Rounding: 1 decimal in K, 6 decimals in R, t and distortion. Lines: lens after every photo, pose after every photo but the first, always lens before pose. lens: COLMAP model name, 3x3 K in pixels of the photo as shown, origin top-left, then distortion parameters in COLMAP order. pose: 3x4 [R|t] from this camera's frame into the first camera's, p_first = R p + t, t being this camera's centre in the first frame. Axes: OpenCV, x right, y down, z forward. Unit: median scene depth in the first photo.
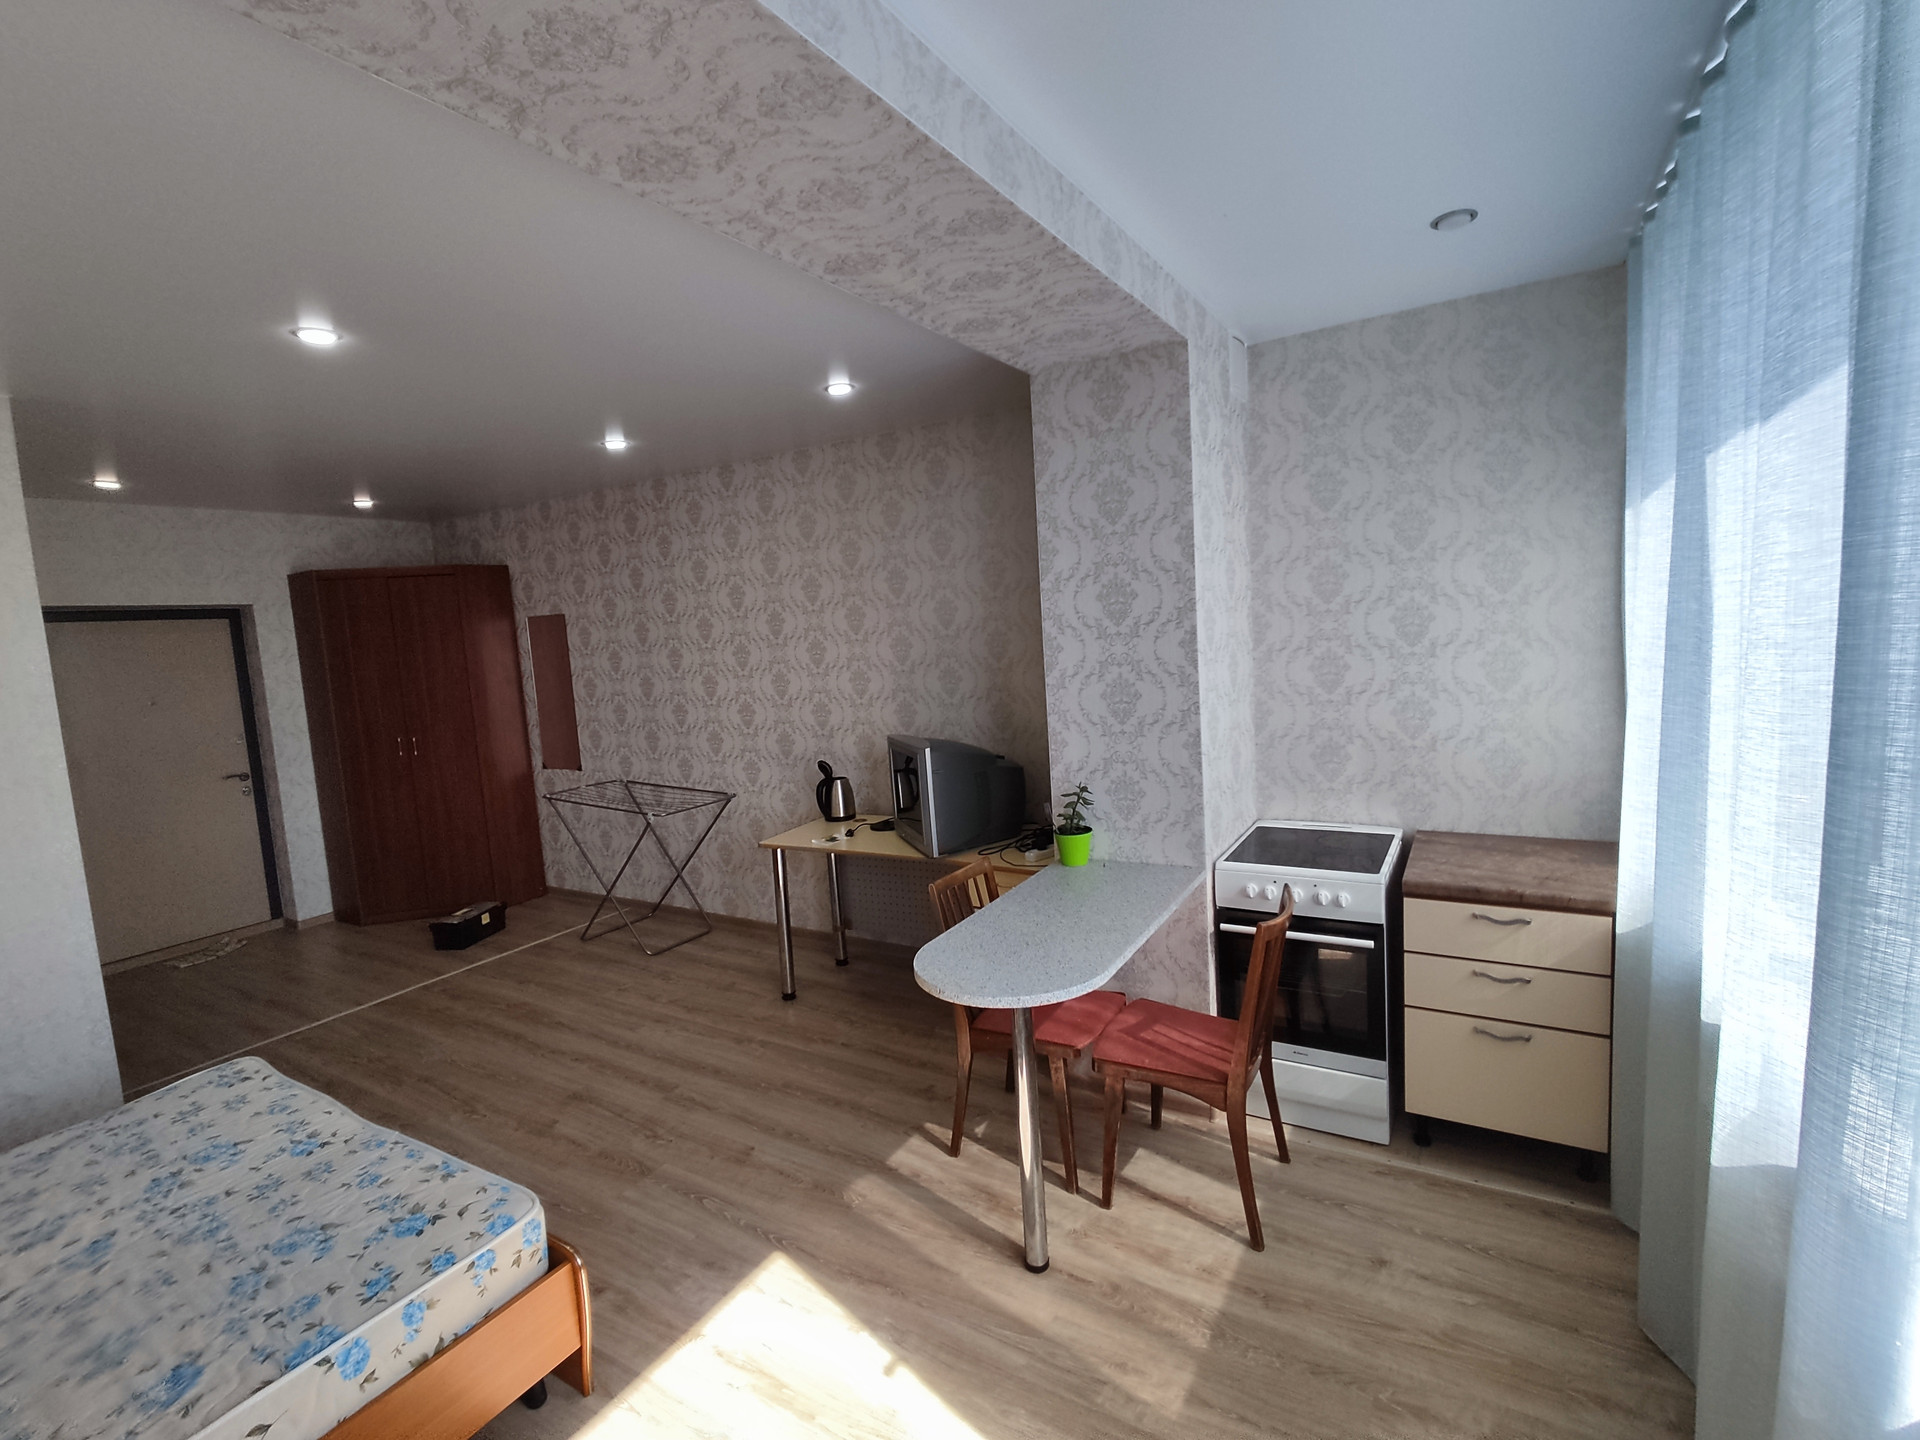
lens RADIAL K [[882.0, 0, 974.9], [0, 882.0, 707.3], [0, 0, 1]] dist [-0.008831, 0.002185]
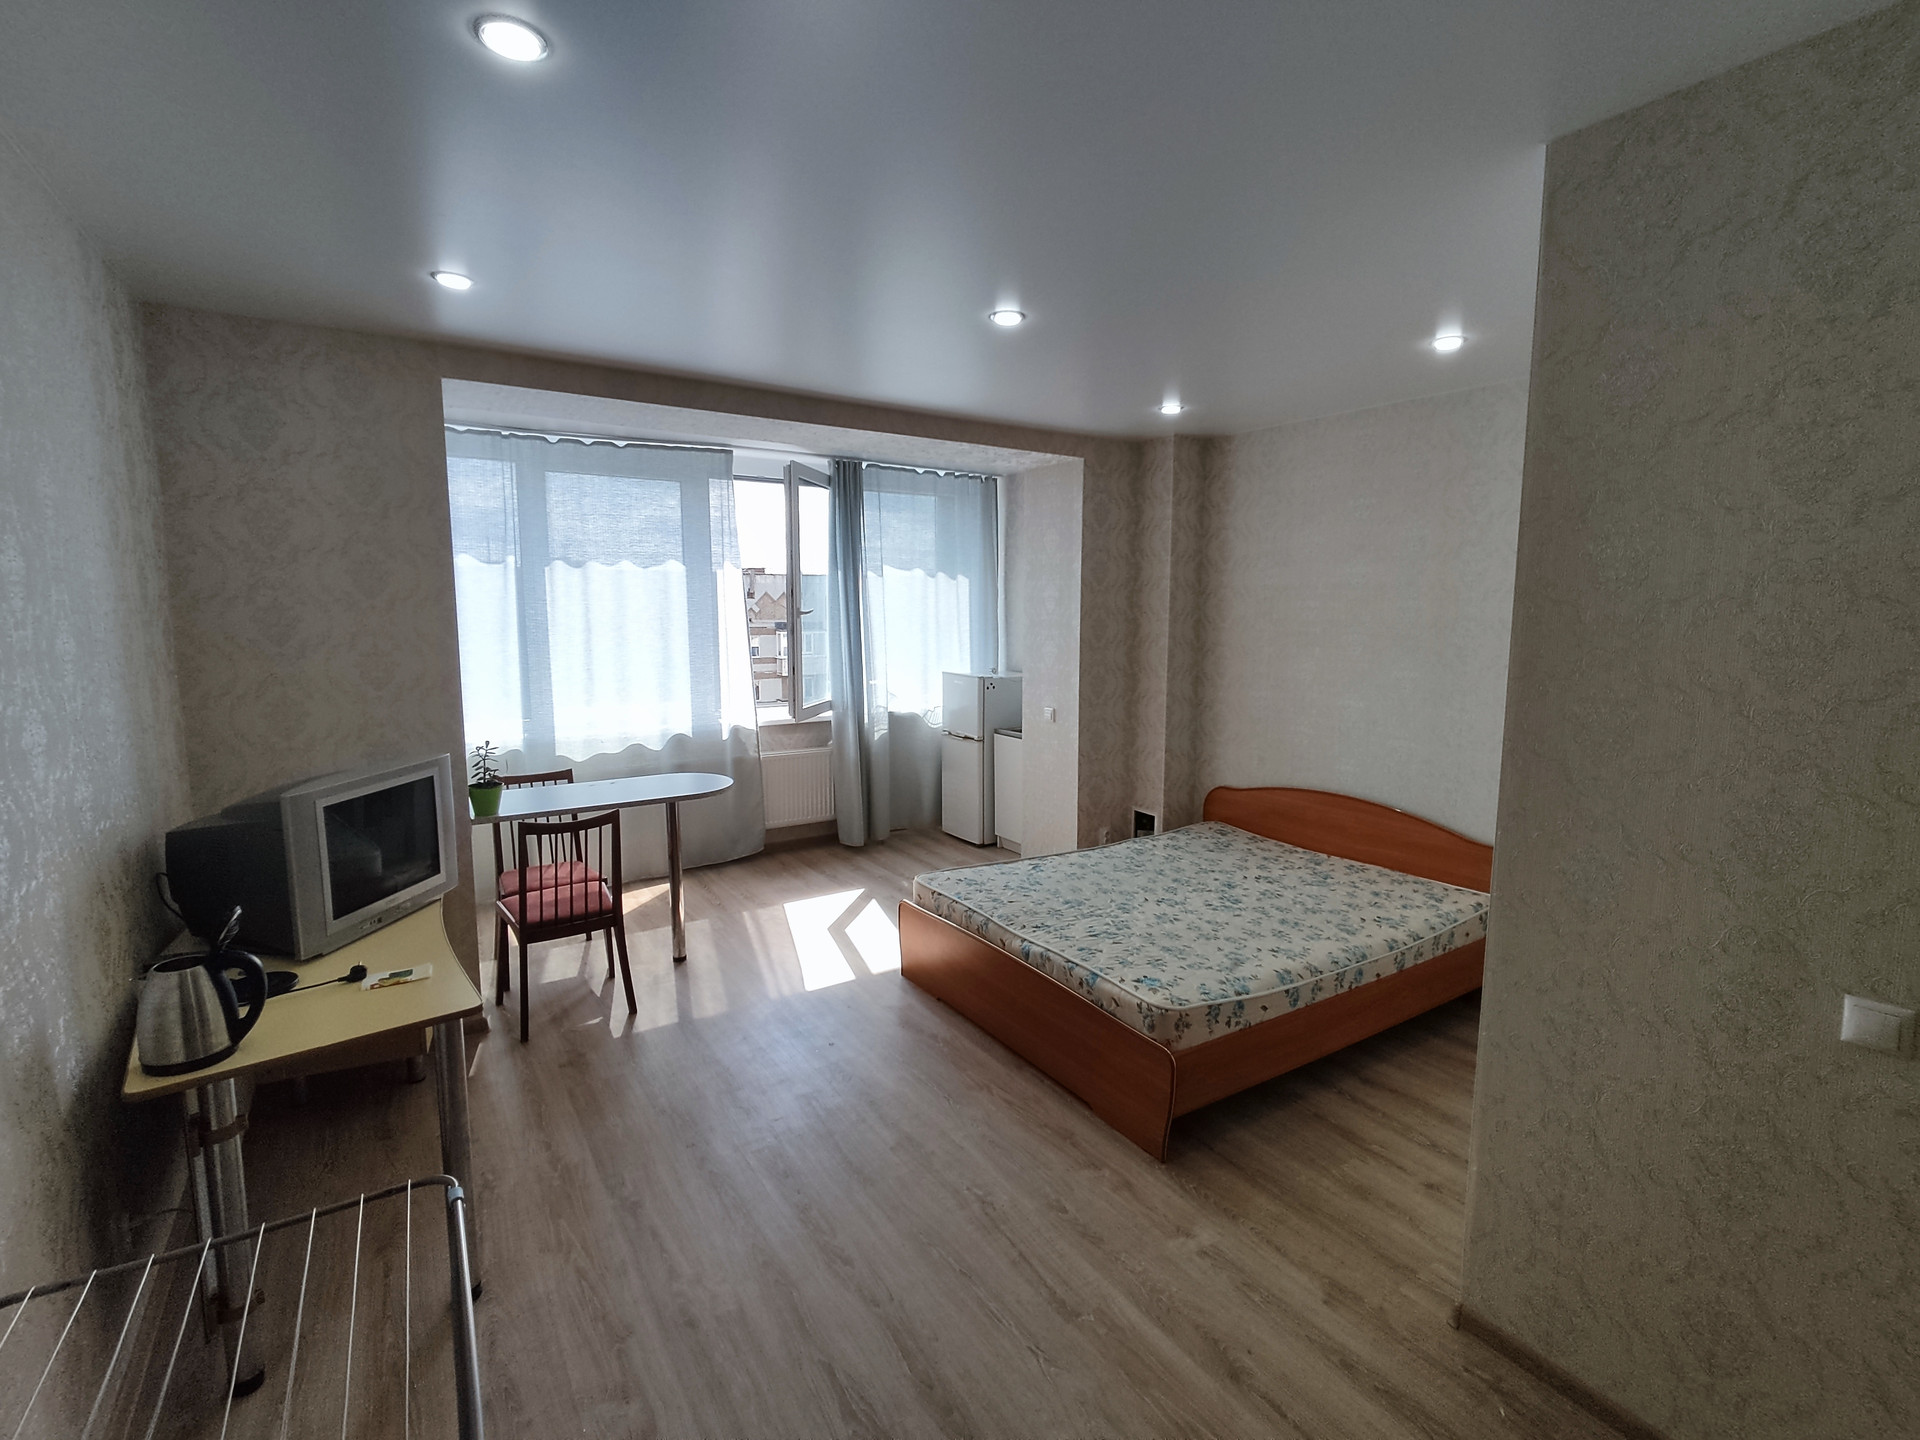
lens RADIAL K [[882.0, 0, 970.3], [0, 882.0, 719.3], [0, 0, 1]] dist [-0.008831, 0.002185]
pose [[-0.898856, 0.000036, 0.438244, -1.072208], [0.092566, 0.977454, 0.189776, -0.119780], [-0.428356, 0.211148, -0.878594, 1.897030]]
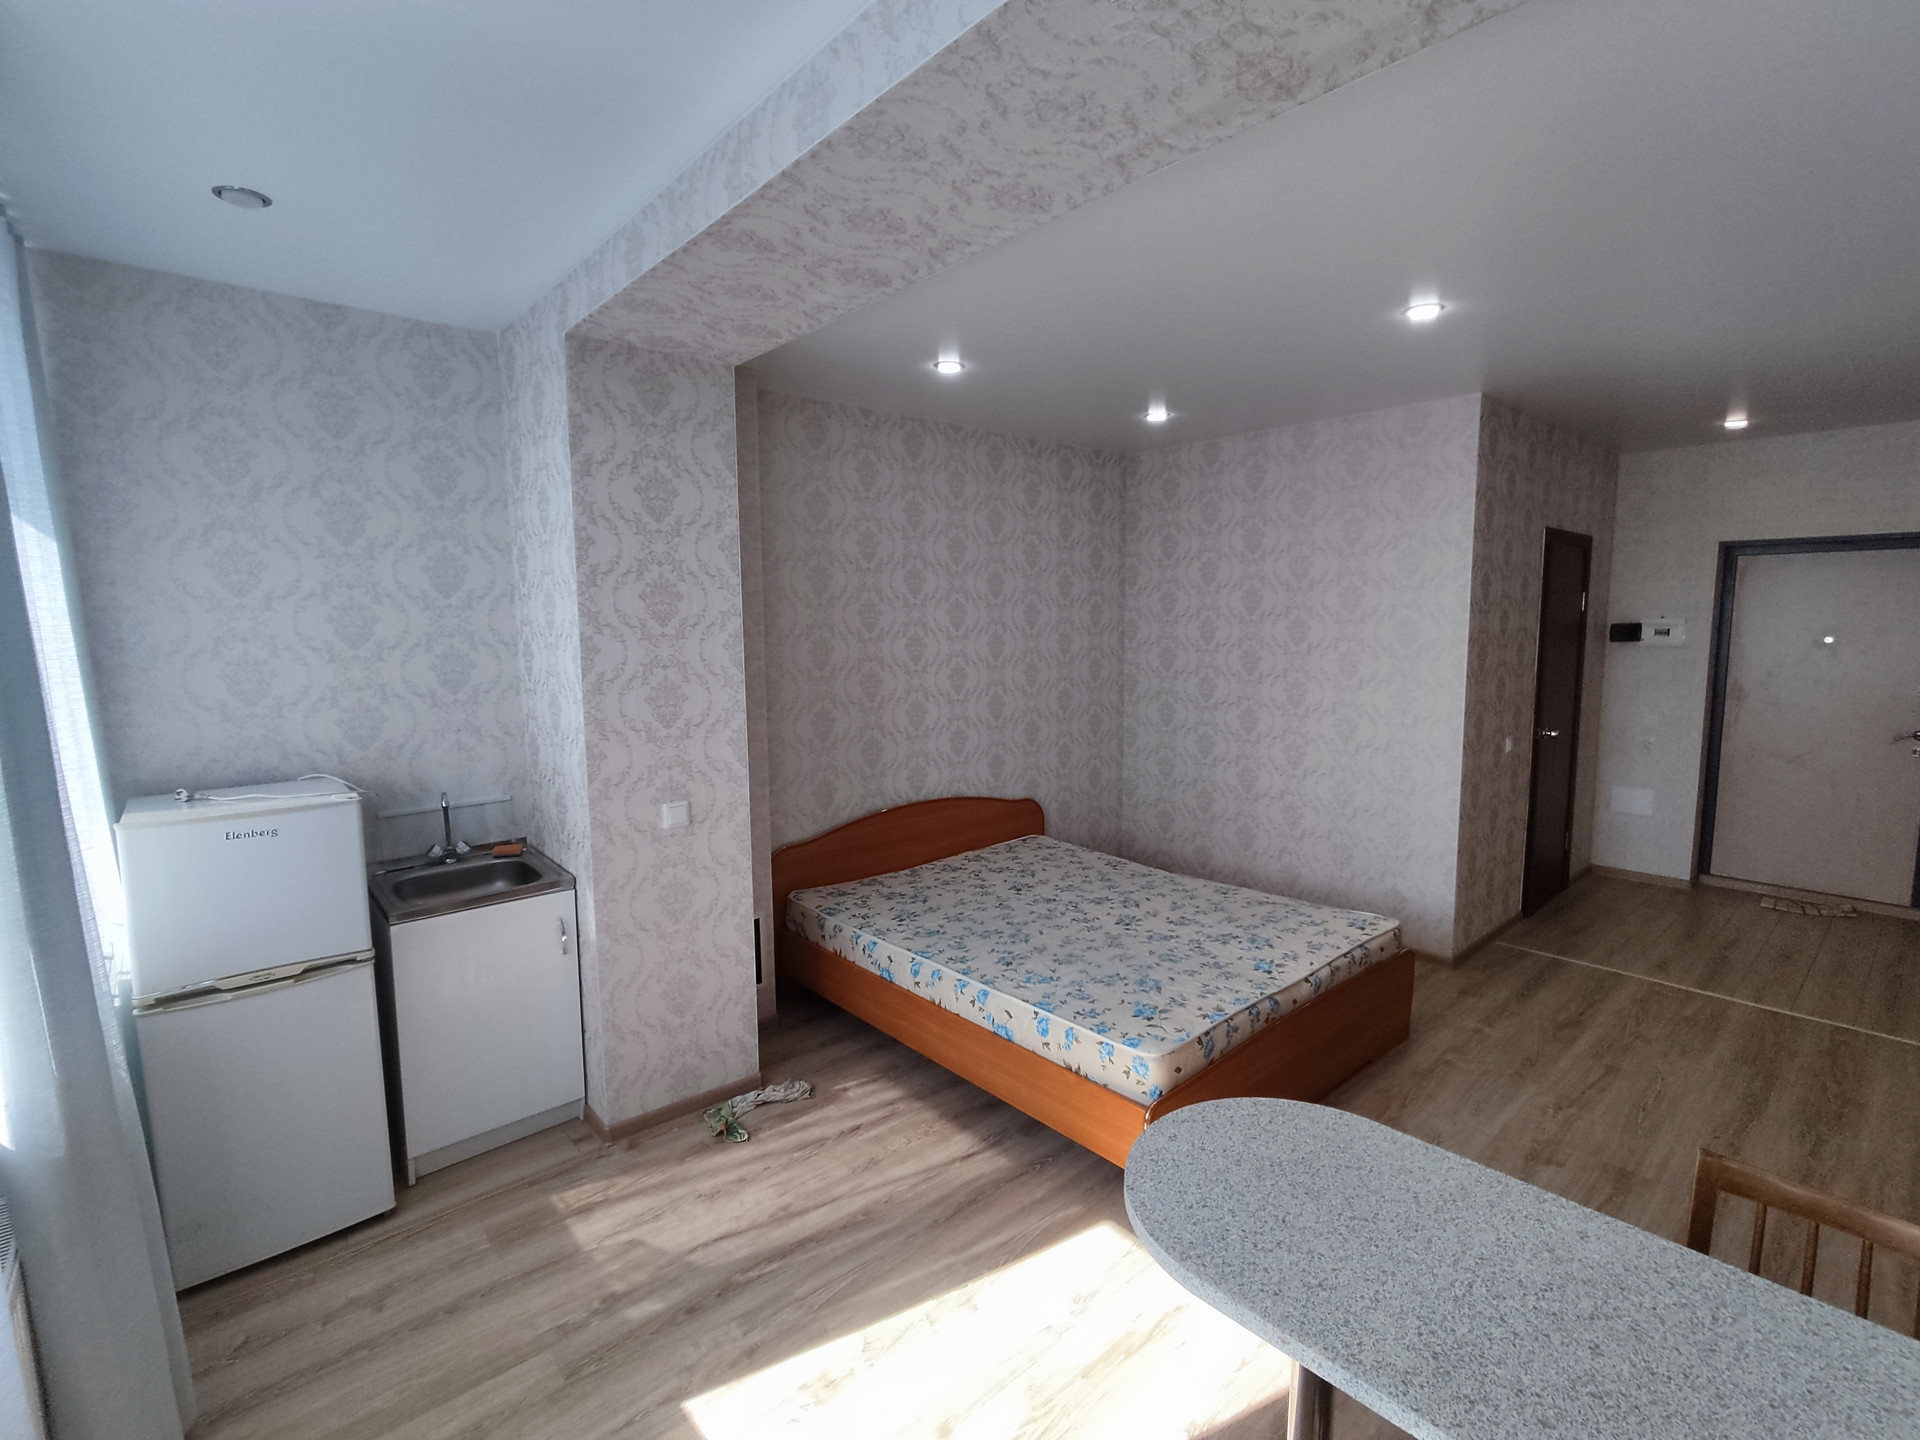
lens RADIAL K [[882.0, 0, 974.1], [0, 882.0, 709.1], [0, 0, 1]] dist [-0.008831, 0.002185]
pose [[-0.299446, 0.163083, -0.940072, 0.478624], [-0.066364, 0.979338, 0.191034, -0.095968], [0.951802, 0.119591, -0.282436, 0.748276]]
